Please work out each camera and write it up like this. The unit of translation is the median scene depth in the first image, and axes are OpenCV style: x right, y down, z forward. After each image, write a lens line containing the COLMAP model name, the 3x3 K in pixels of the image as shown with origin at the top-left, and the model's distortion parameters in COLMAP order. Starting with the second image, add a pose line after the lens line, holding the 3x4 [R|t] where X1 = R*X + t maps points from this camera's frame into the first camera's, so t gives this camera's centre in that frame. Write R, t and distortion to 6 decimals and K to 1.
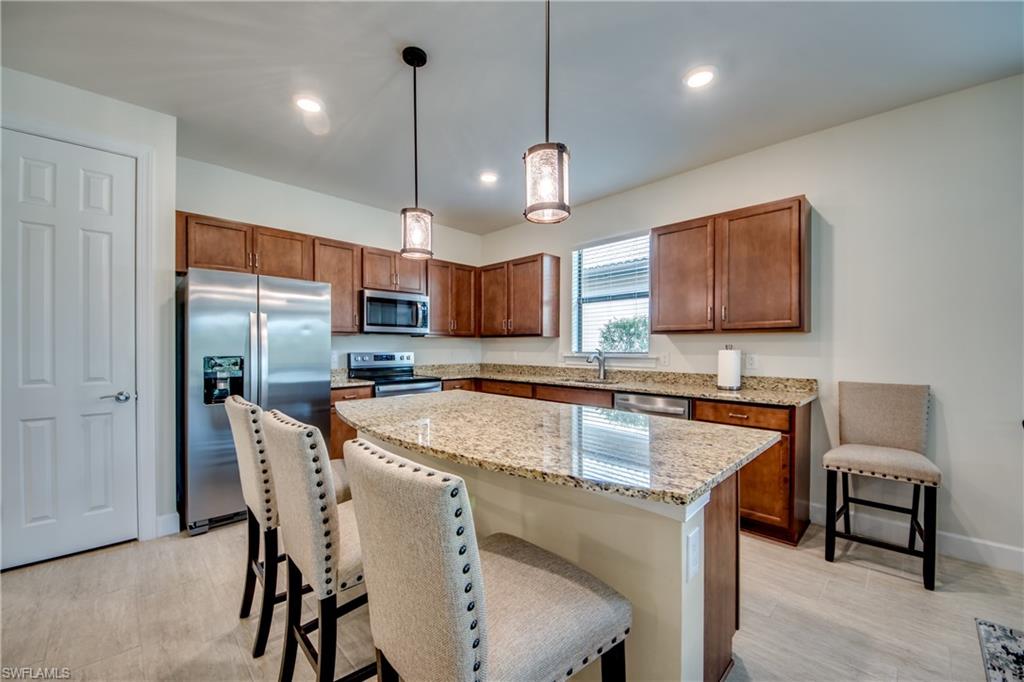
lens RADIAL K [[384.6, 0, 505.4], [0, 384.6, 347.1], [0, 0, 1]] dist [0.038193, -0.019623]
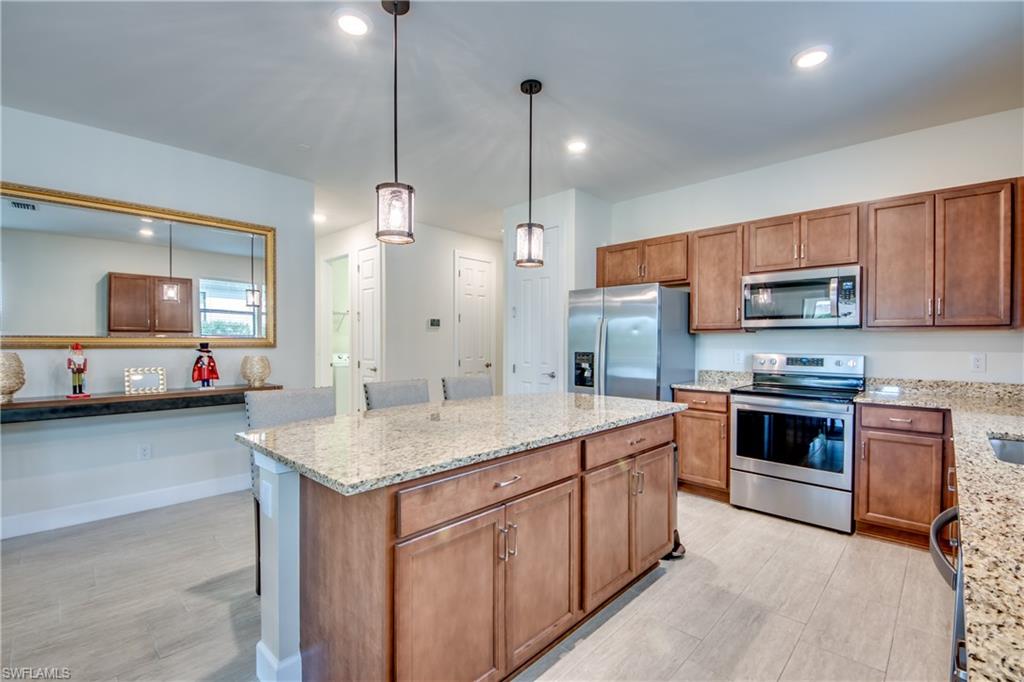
lens RADIAL K [[444.4, 0, 512.0], [0, 444.4, 341.0], [0, 0, 1]] dist [-0.000231, -0.000272]
pose [[0.033626, -0.003105, -0.999430, 0.576671], [-0.007297, 0.999968, -0.003352, -0.005132], [0.999408, 0.007406, 0.033602, 0.496076]]
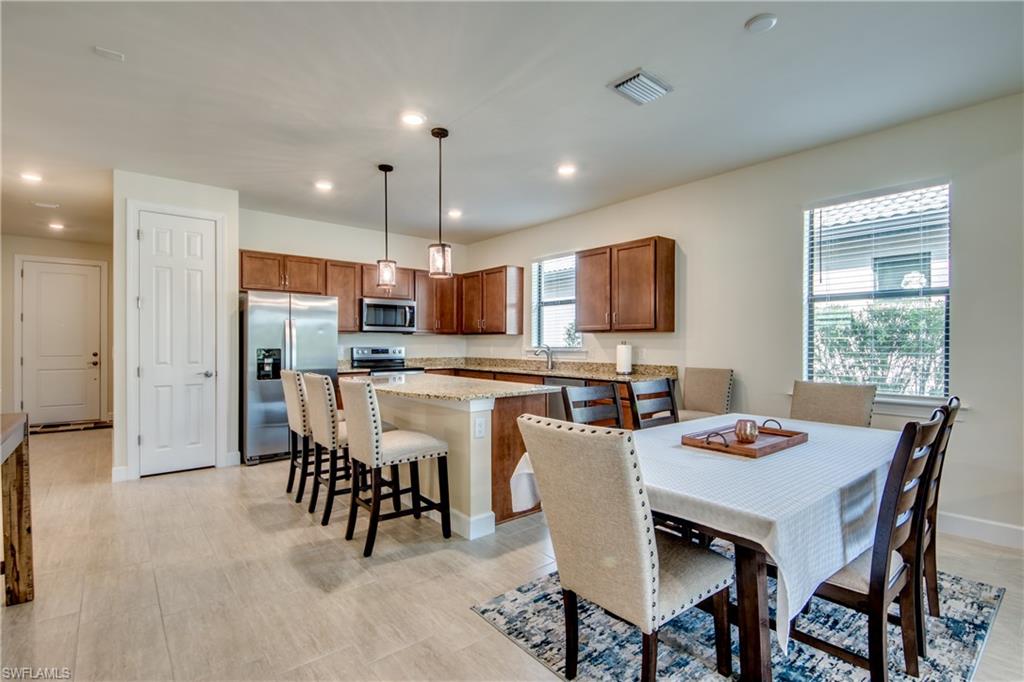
lens RADIAL K [[463.6, 0, 499.4], [0, 463.6, 340.4], [0, 0, 1]] dist [0.053869, 0.000073]
pose [[0.995167, 0.000588, -0.098199, 0.246109], [-0.001183, 0.999981, -0.006010, 0.001117], [0.098194, 0.006097, 0.995149, -0.515365]]
